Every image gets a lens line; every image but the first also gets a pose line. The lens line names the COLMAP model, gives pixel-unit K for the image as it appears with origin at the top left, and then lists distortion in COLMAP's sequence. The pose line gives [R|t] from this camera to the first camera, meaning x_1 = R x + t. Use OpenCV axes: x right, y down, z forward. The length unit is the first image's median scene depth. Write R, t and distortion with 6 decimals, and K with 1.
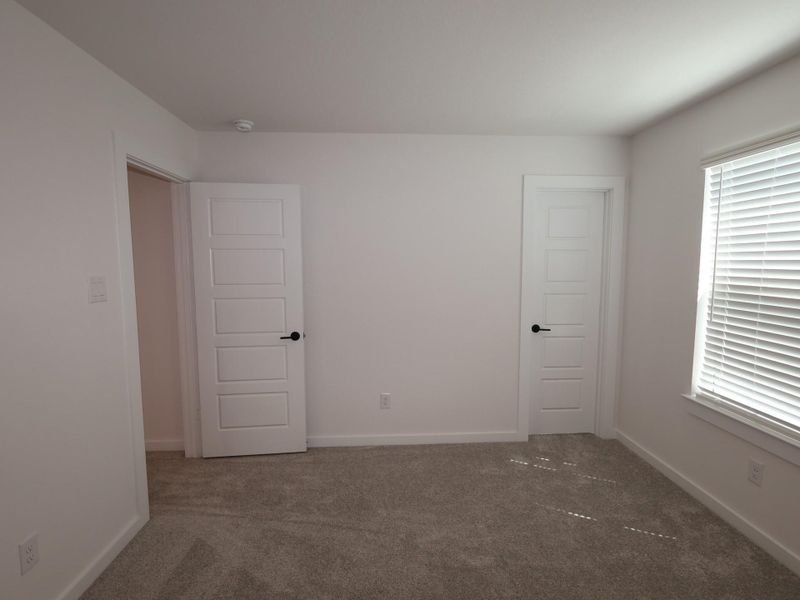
lens RADIAL K [[419.2, 0, 401.1], [0, 419.2, 301.9], [0, 0, 1]] dist [-0.000153, 0.000385]
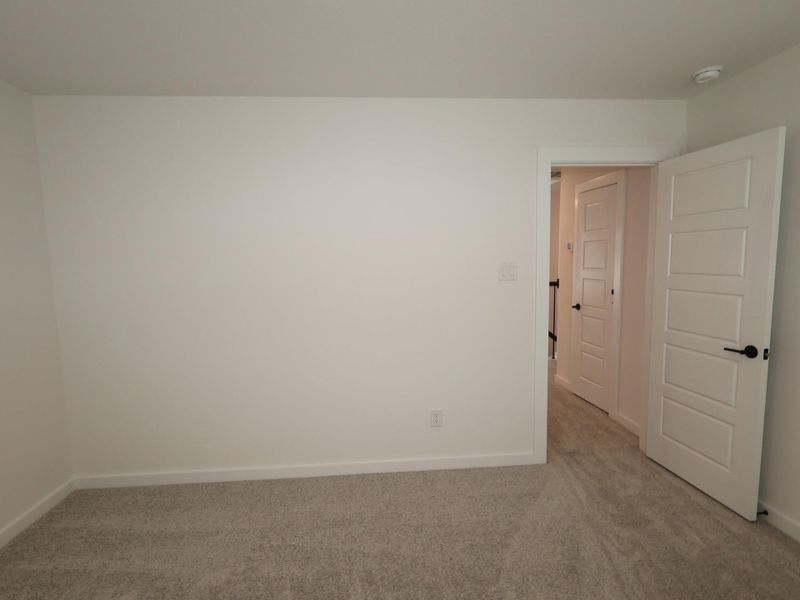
lens RADIAL K [[419.2, 0, 401.1], [0, 419.2, 301.9], [0, 0, 1]] dist [-0.000153, 0.000385]
pose [[0.020155, 0.104802, -0.994289, 0.440037], [-0.074145, 0.991909, 0.103048, -0.030461], [0.997044, 0.071644, 0.027762, 0.413074]]
